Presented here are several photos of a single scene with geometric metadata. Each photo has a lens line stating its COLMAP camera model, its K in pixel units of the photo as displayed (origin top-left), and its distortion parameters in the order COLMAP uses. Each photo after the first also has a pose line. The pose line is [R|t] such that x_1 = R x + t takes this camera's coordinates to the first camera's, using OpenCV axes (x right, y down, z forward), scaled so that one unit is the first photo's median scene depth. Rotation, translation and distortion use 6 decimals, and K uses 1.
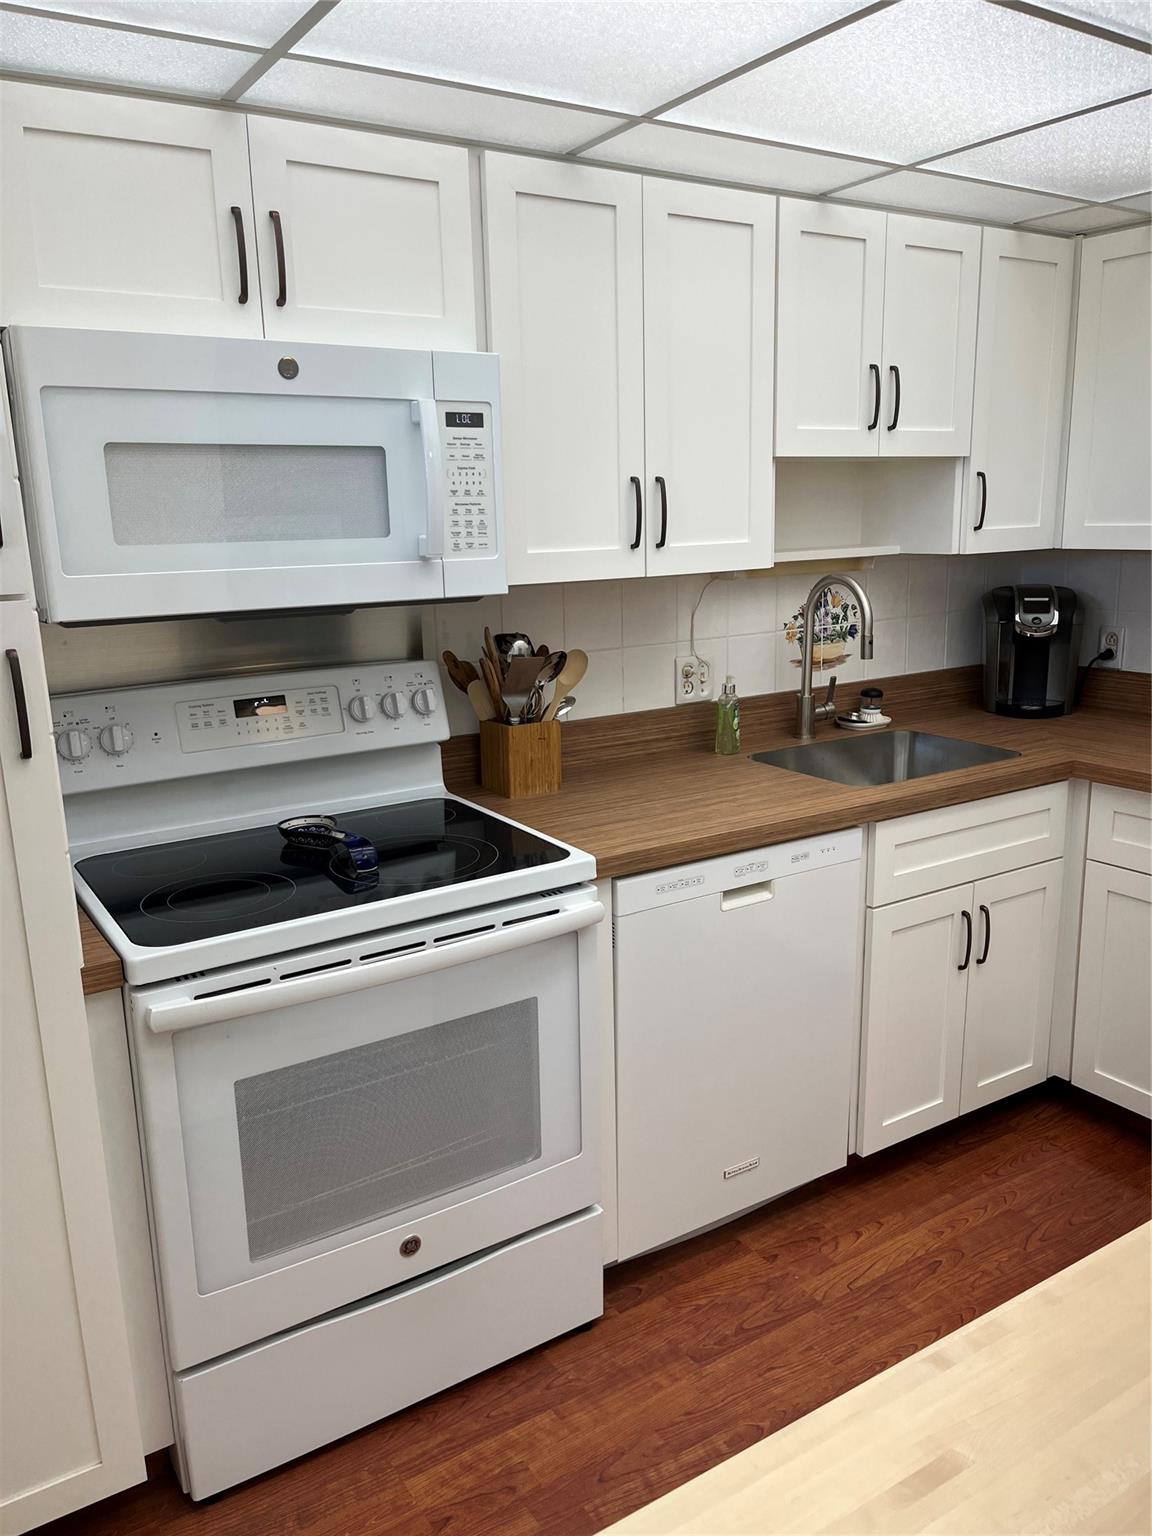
lens RADIAL K [[1173.3, 0, 563.9], [0, 1173.3, 772.5], [0, 0, 1]] dist [0.060835, -0.082137]
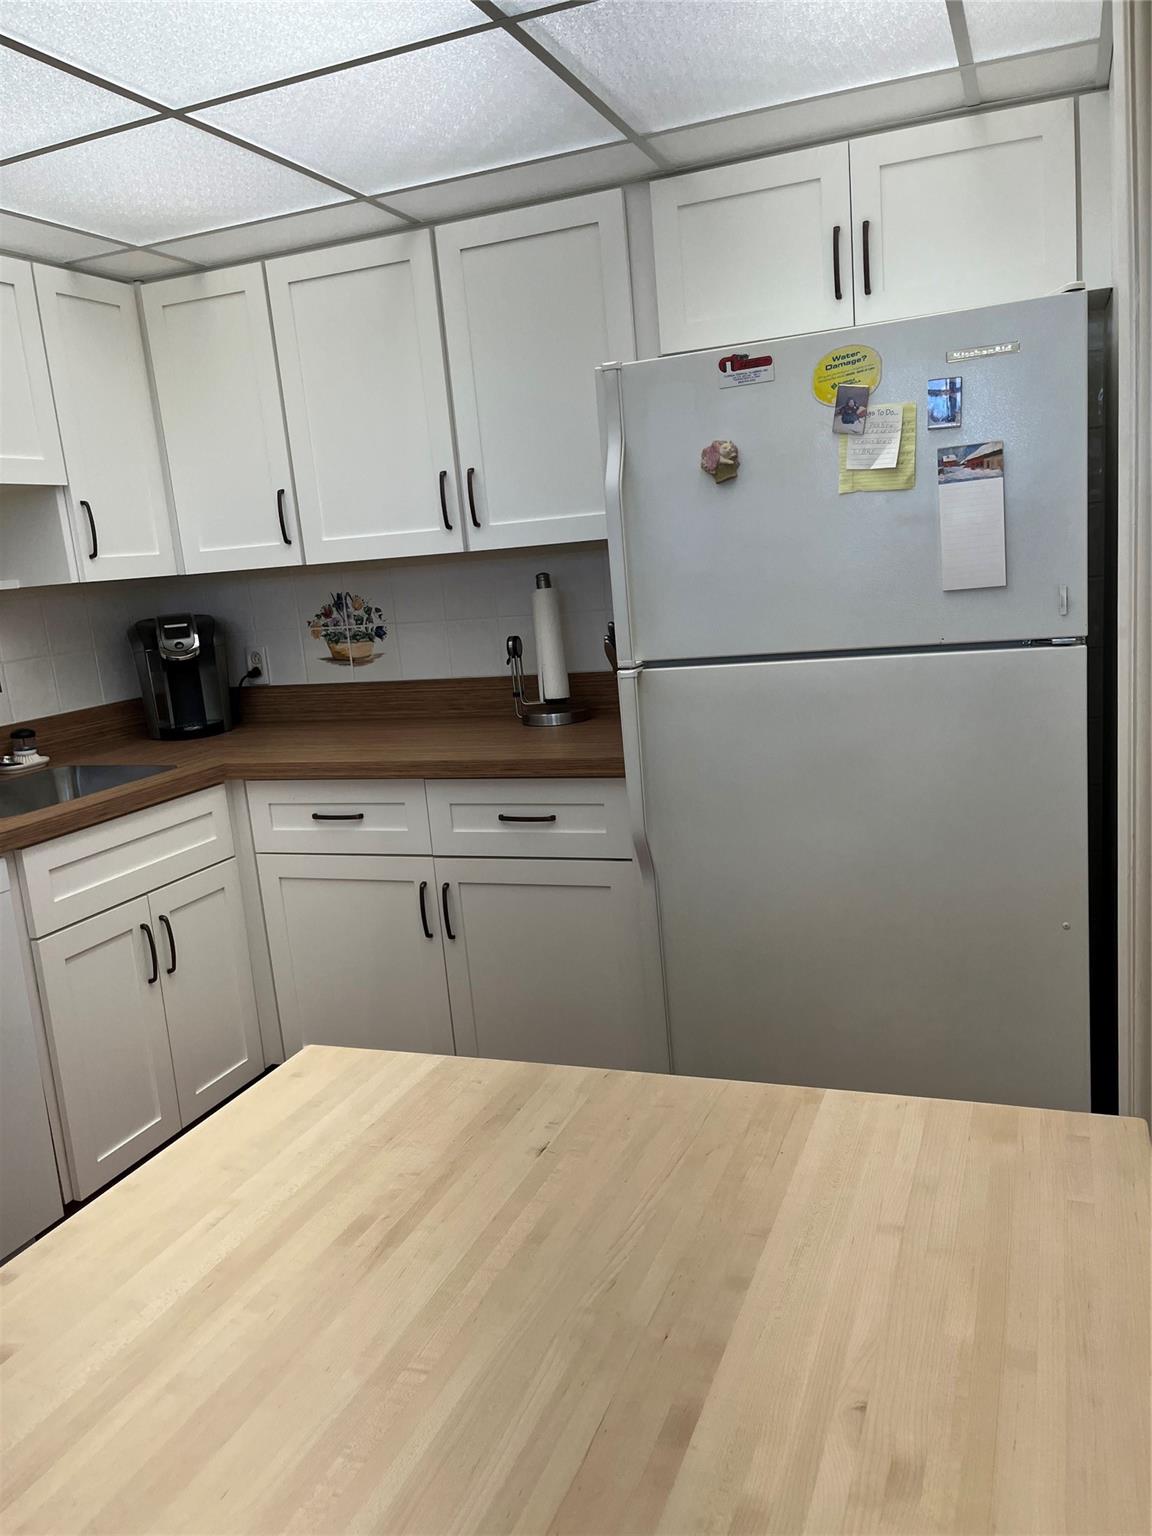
lens RADIAL K [[1187.2, 0, 578.6], [0, 1187.2, 778.9], [0, 0, 1]] dist [0.009859, 0.003867]
pose [[0.803326, -0.159090, 0.573897, 0.068843], [0.195329, 0.980736, -0.001547, 0.063129], [-0.562596, 0.113342, 0.818926, -0.046162]]
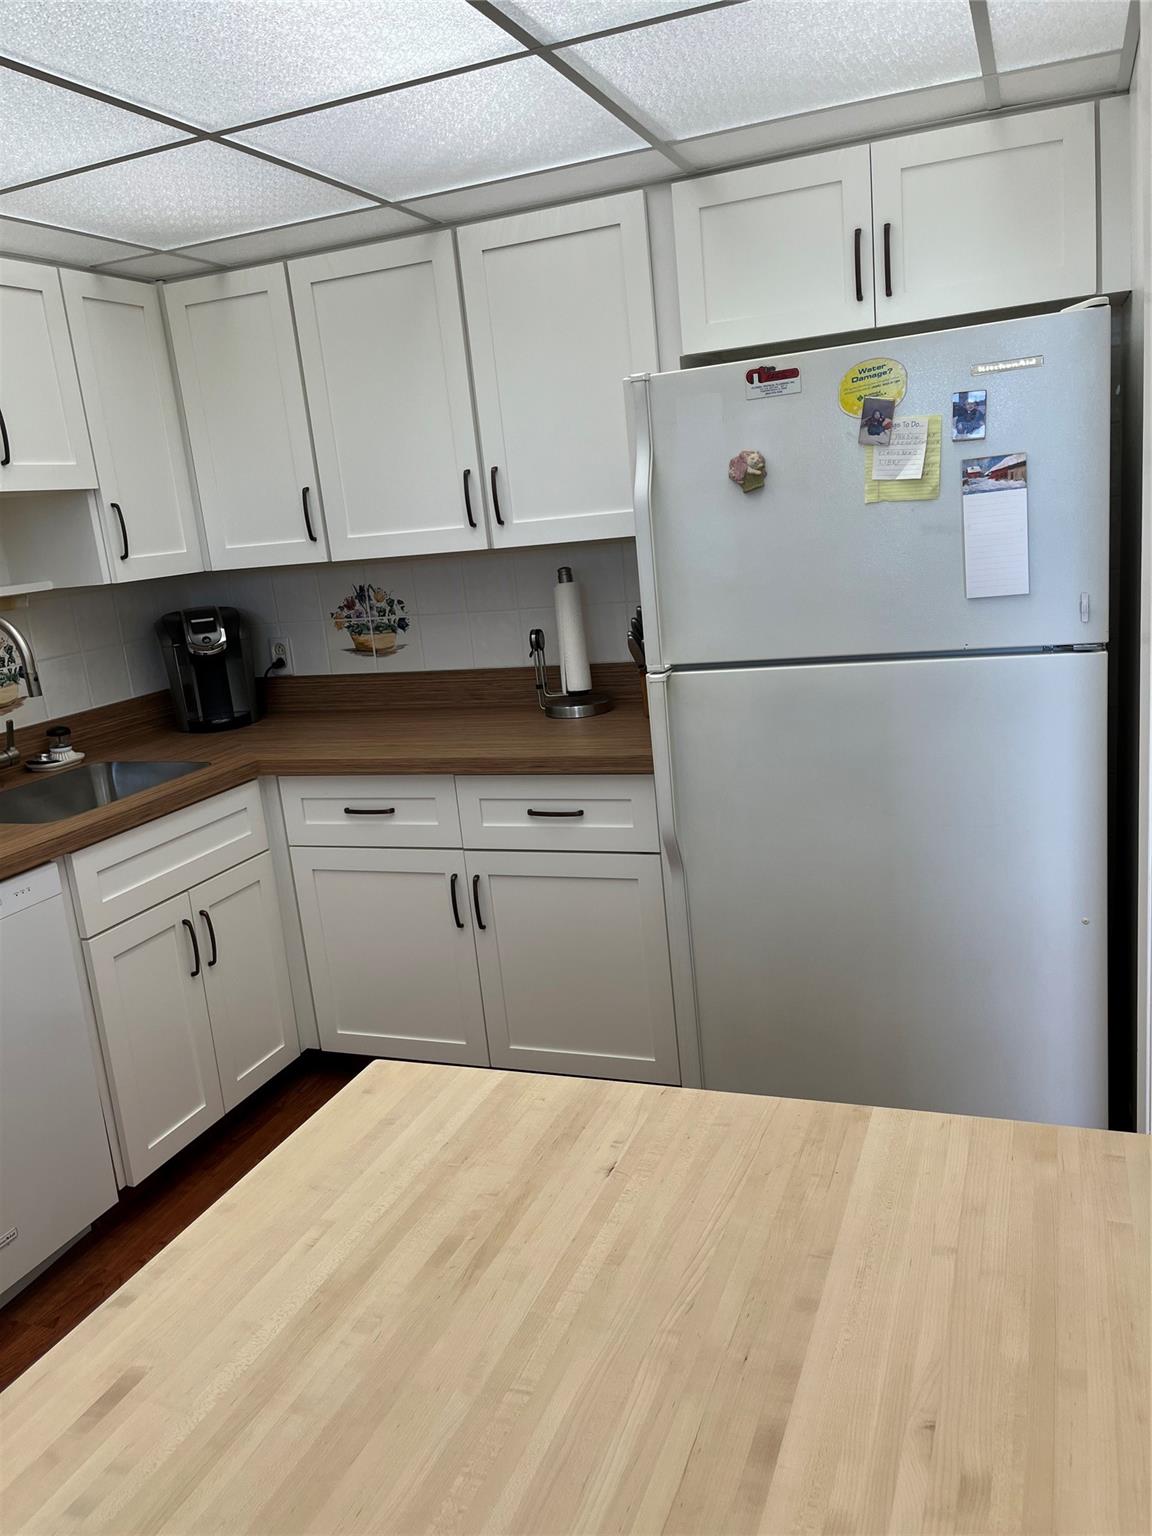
lens RADIAL K [[1183.6, 0, 574.8], [0, 1183.6, 778.6], [0, 0, 1]] dist [0.013154, -0.004378]
pose [[0.803032, -0.187747, 0.565588, 0.044231], [0.205783, 0.978058, 0.032492, 0.029492], [-0.559278, 0.090297, 0.824047, -0.054436]]
